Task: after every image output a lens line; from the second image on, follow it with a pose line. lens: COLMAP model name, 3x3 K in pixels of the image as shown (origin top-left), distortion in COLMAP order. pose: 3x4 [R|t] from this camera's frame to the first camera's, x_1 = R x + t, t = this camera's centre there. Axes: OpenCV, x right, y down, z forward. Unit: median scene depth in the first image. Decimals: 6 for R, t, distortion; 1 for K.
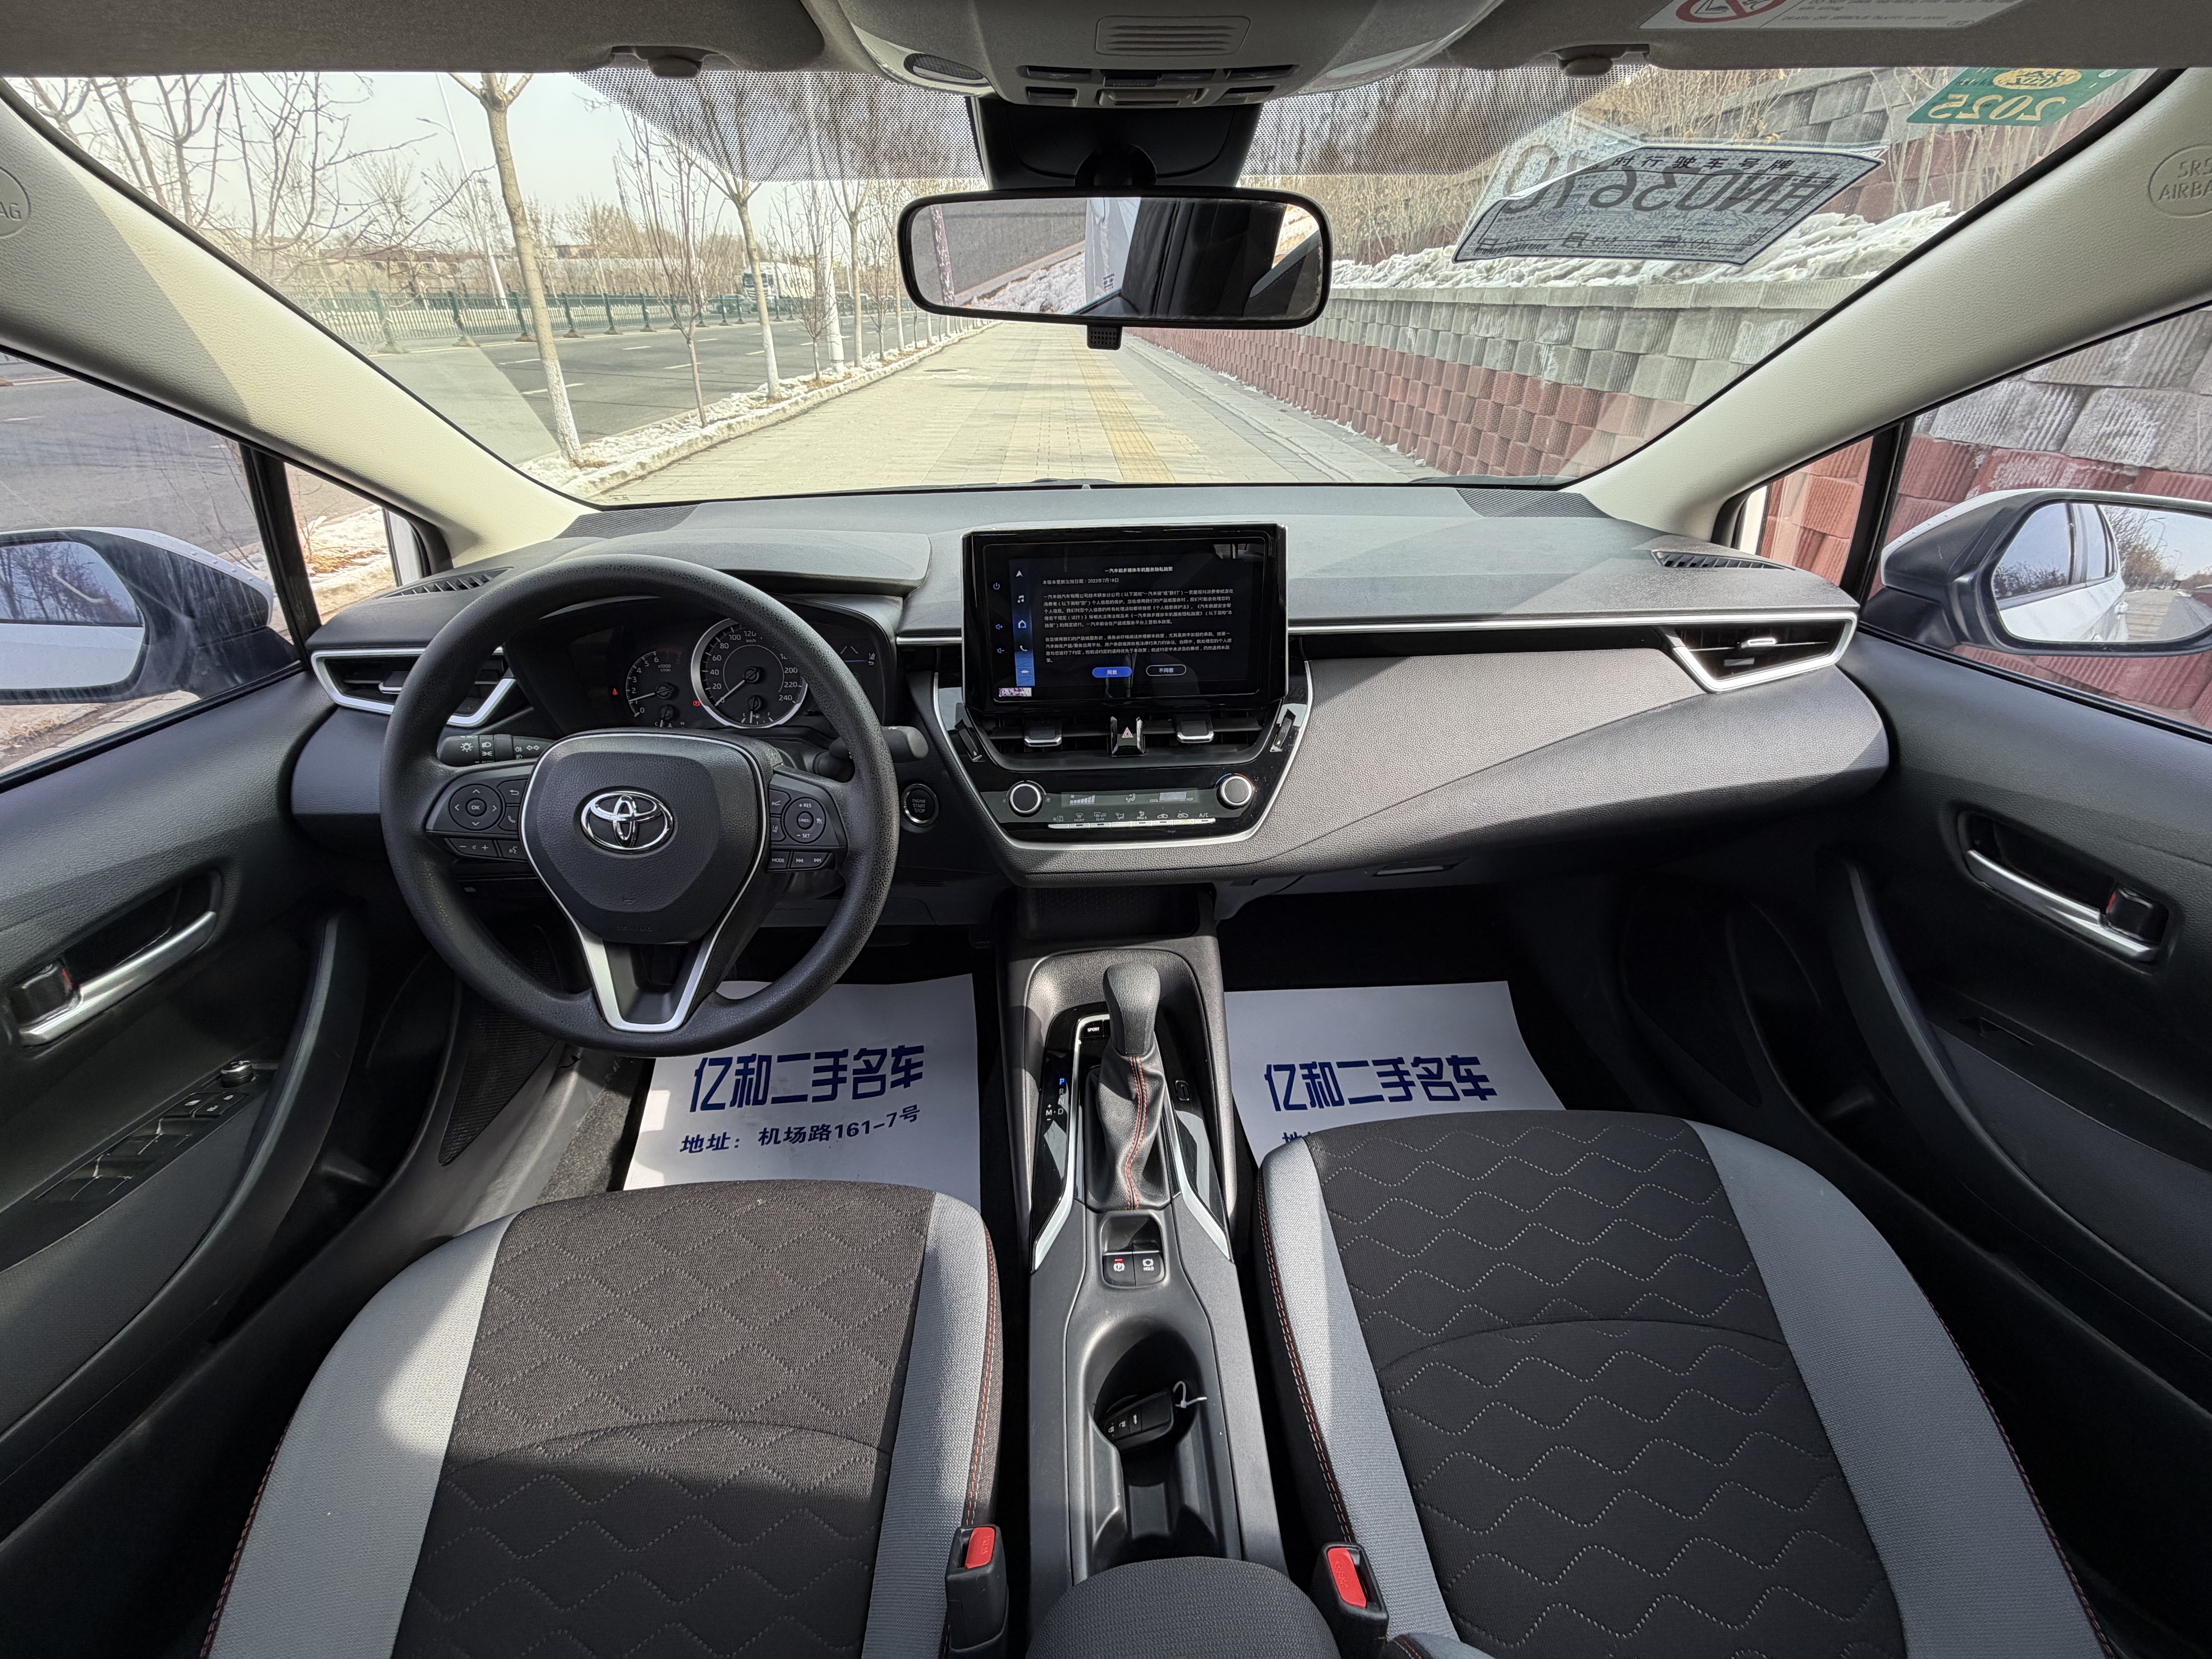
lens RADIAL K [[878.1, 0, 1093.0], [0, 878.1, 830.8], [0, 0, 1]] dist [-0.002096, 0.002061]
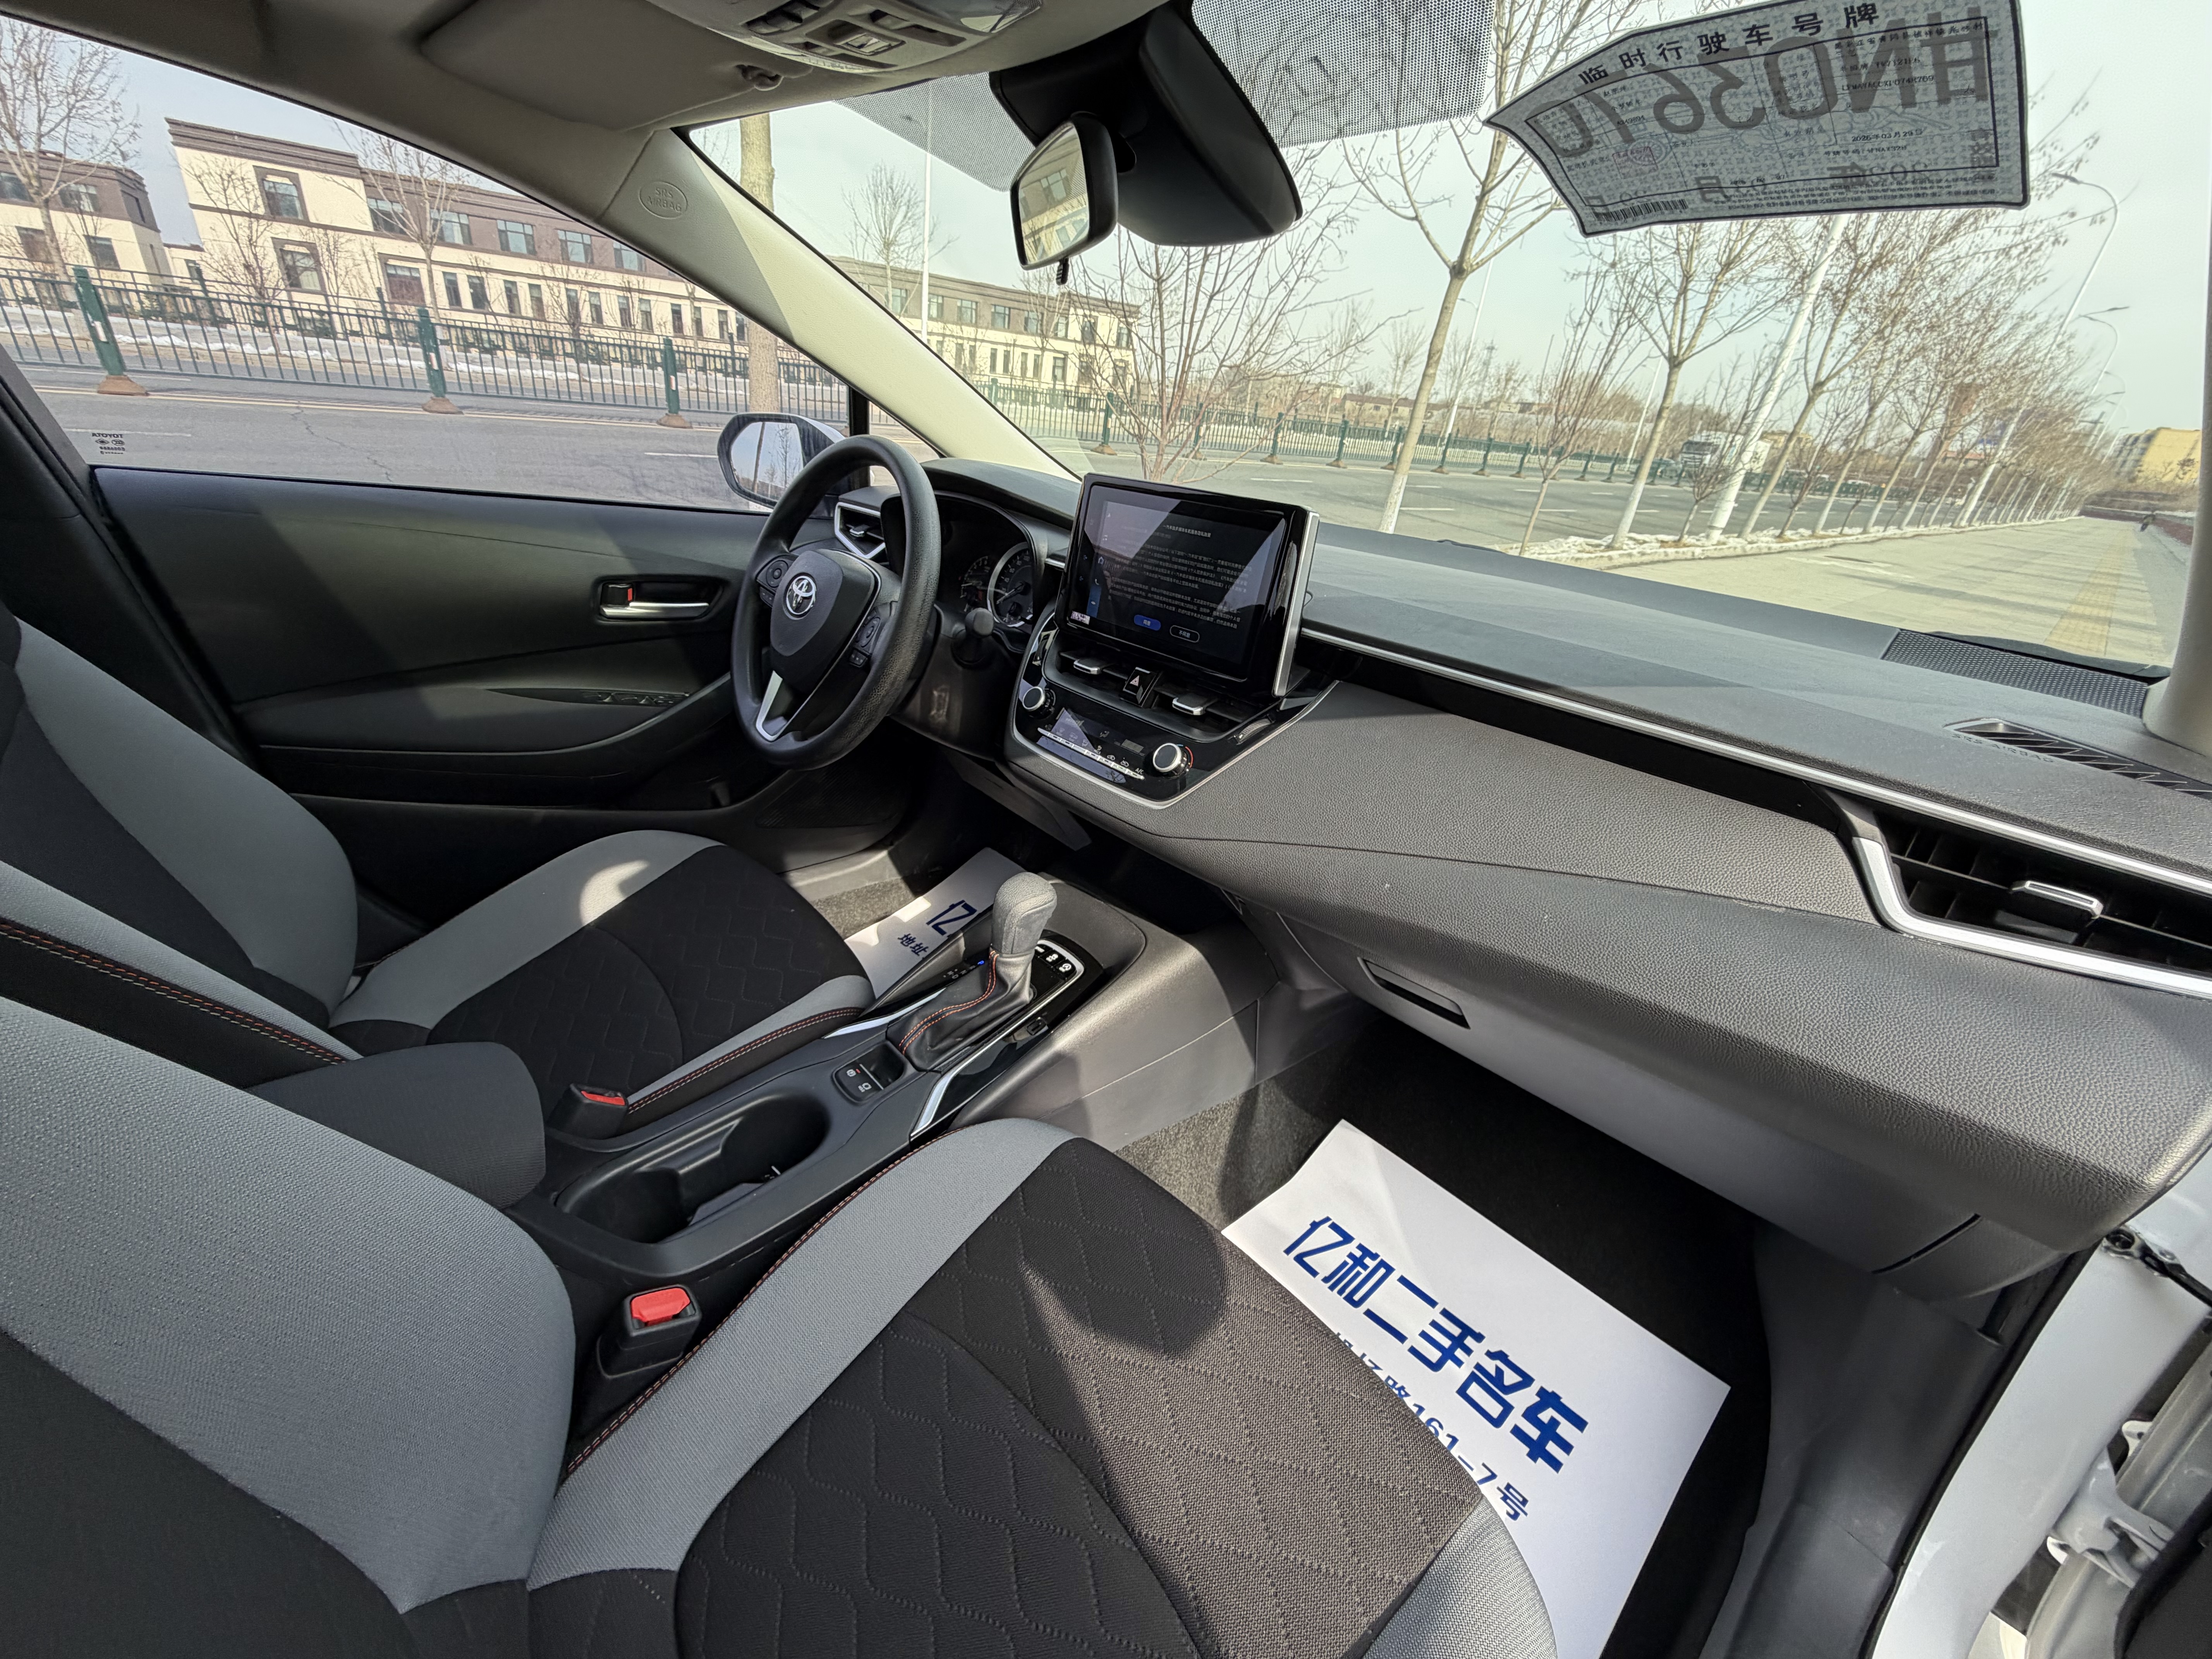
lens RADIAL K [[878.1, 0, 1094.9], [0, 878.1, 829.6], [0, 0, 1]] dist [-0.002096, 0.002061]
pose [[0.631154, 0.394109, -0.668074, 0.738381], [-0.482363, 0.873925, 0.059838, 0.005128], [0.607429, 0.284486, 0.741685, 0.228058]]
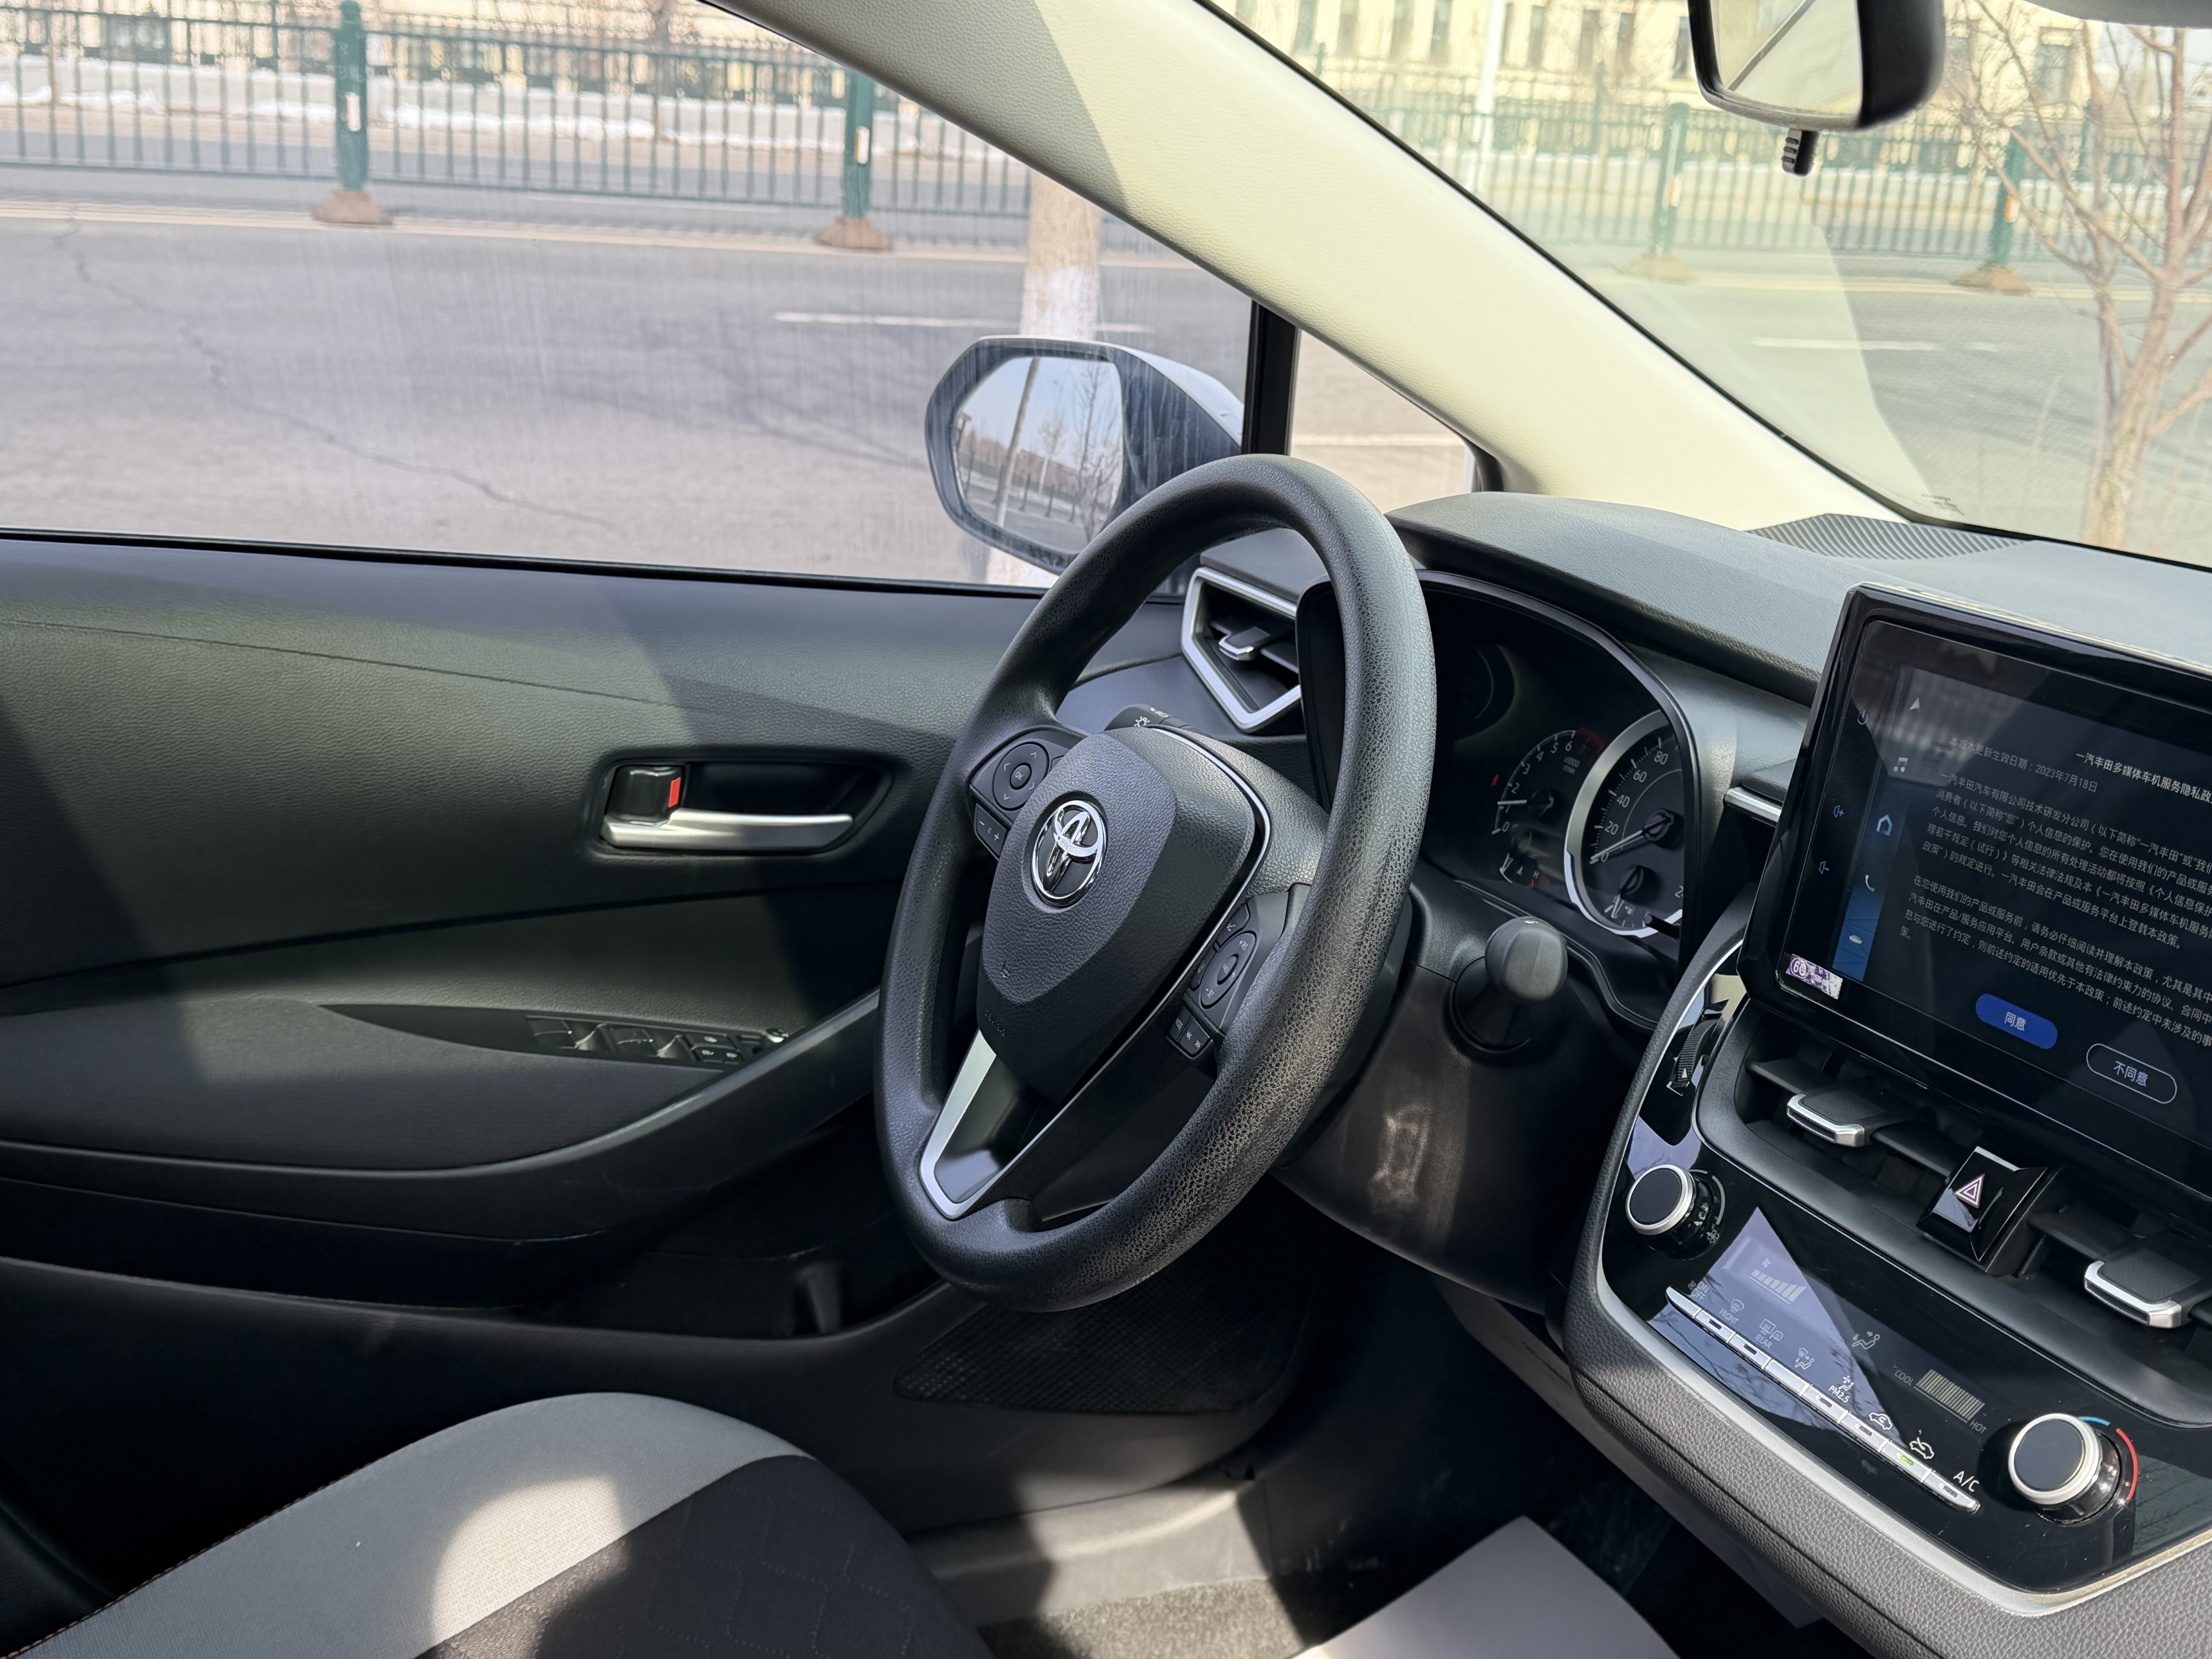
lens RADIAL K [[2547.8, 0, 1104.9], [0, 2547.8, 823.1], [0, 0, 1]] dist [0.085183, 0.000000]
pose [[0.362686, 0.279026, -0.889159, 0.753539], [-0.536944, 0.842399, 0.045334, -0.089733], [0.761676, 0.460986, 0.455348, 0.181097]]
